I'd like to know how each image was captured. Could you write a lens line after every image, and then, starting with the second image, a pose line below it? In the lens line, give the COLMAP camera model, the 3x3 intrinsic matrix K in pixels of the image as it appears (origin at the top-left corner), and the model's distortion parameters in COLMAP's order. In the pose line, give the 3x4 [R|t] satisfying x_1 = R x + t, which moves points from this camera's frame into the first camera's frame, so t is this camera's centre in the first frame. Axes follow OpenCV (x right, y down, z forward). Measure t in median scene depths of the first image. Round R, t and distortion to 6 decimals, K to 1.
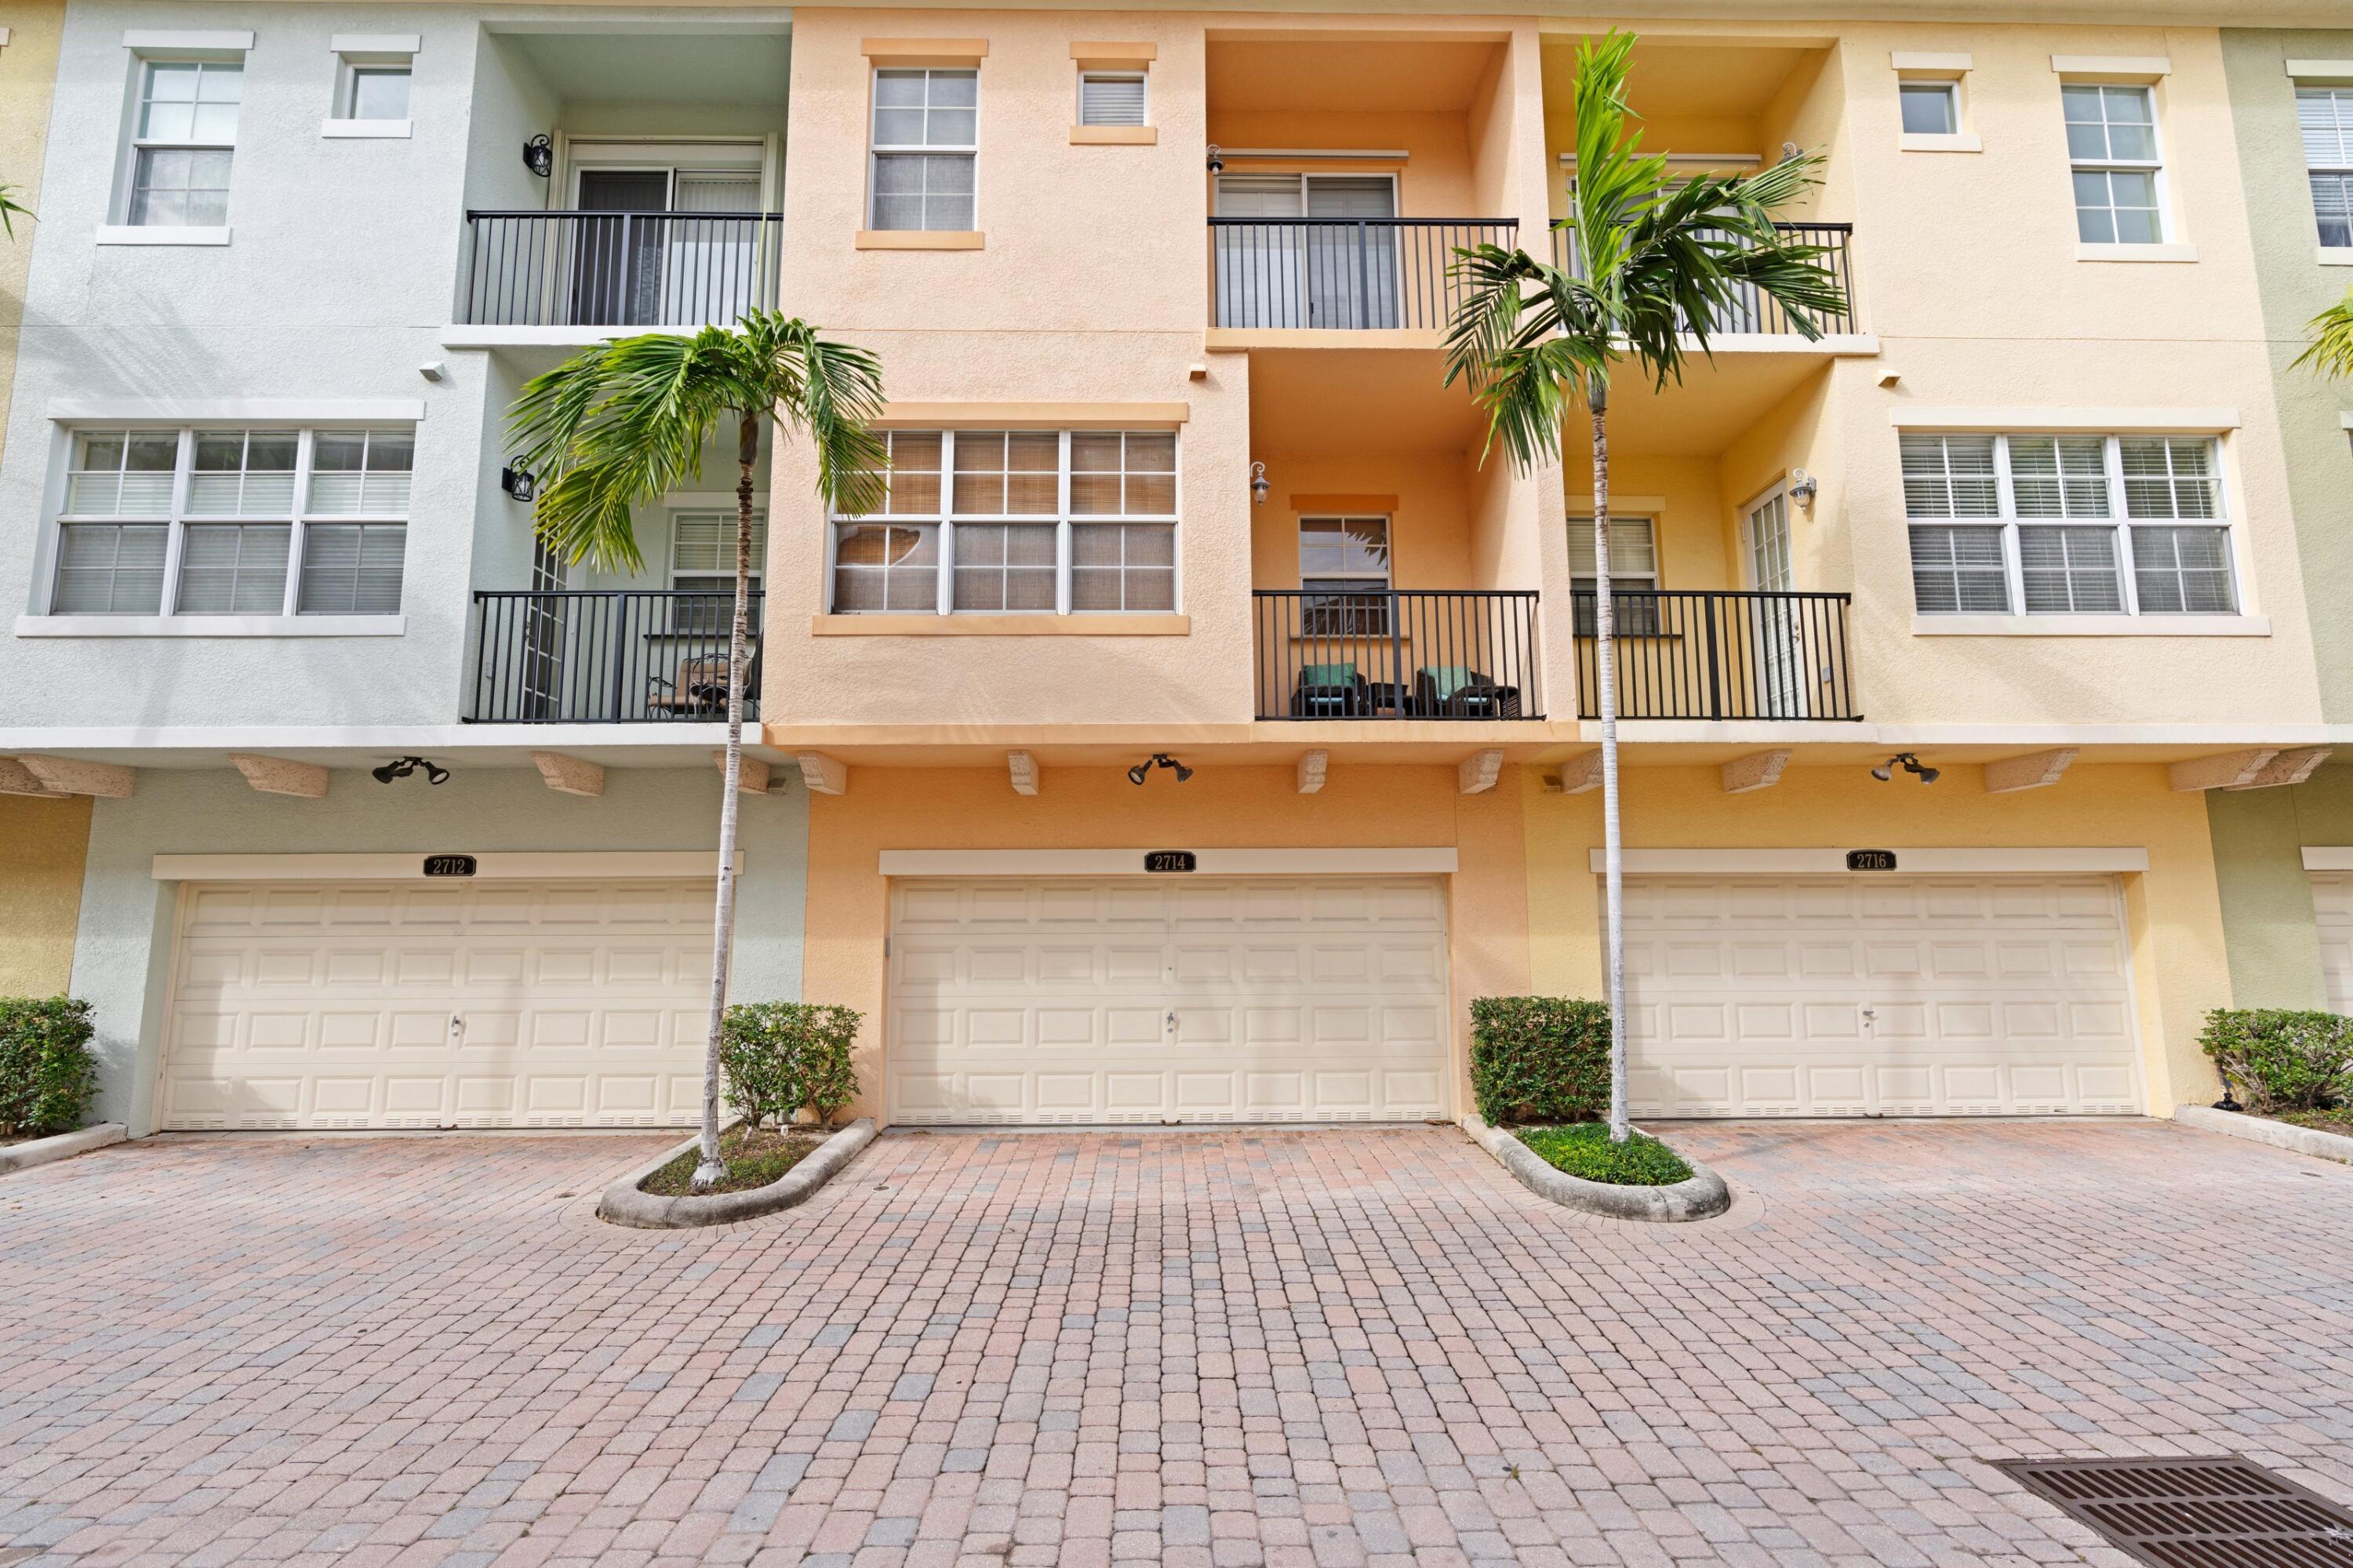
lens RADIAL K [[1037.2, 0, 1176.5], [0, 1037.2, 784.0], [0, 0, 1]] dist [-0.002197, 0.001708]
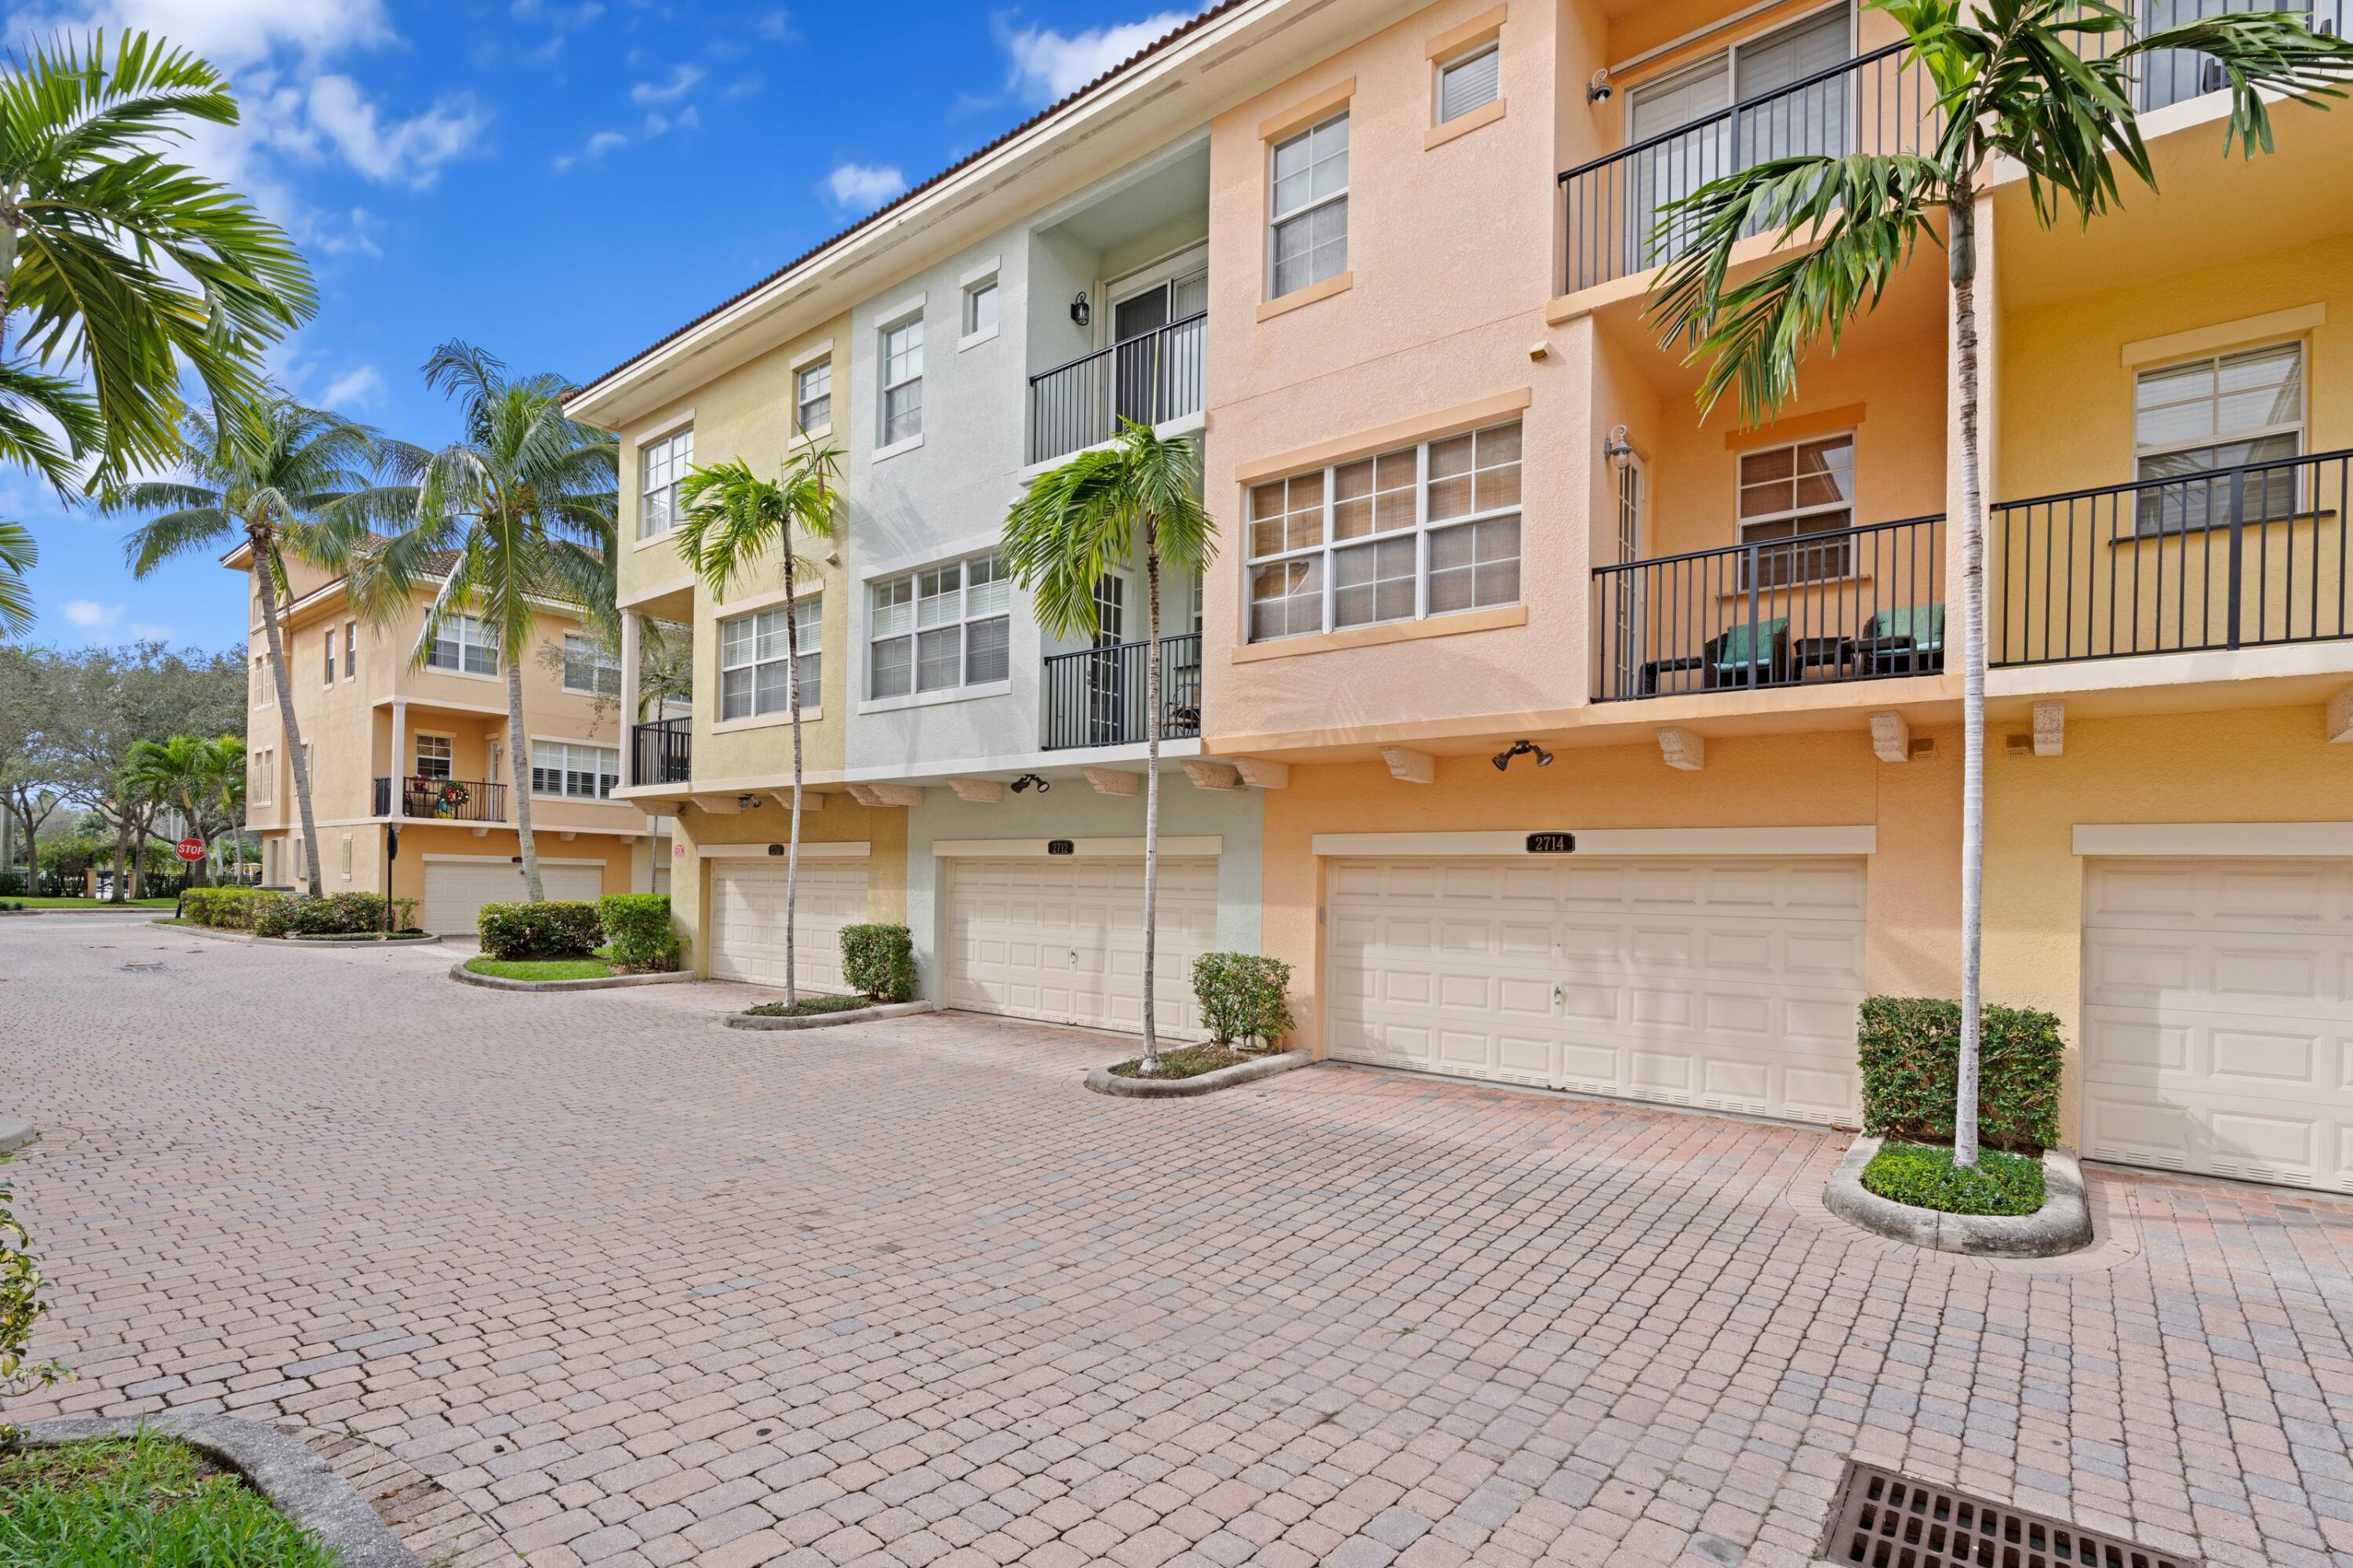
lens RADIAL K [[1040.7, 0, 1180.1], [0, 1040.7, 885.0], [0, 0, 1]] dist [0.000940, 0.000563]
pose [[0.785871, 0.021157, -0.618029, 0.373188], [0.055267, 0.993012, 0.104270, -0.013134], [0.615916, -0.116100, 0.779210, -0.045093]]
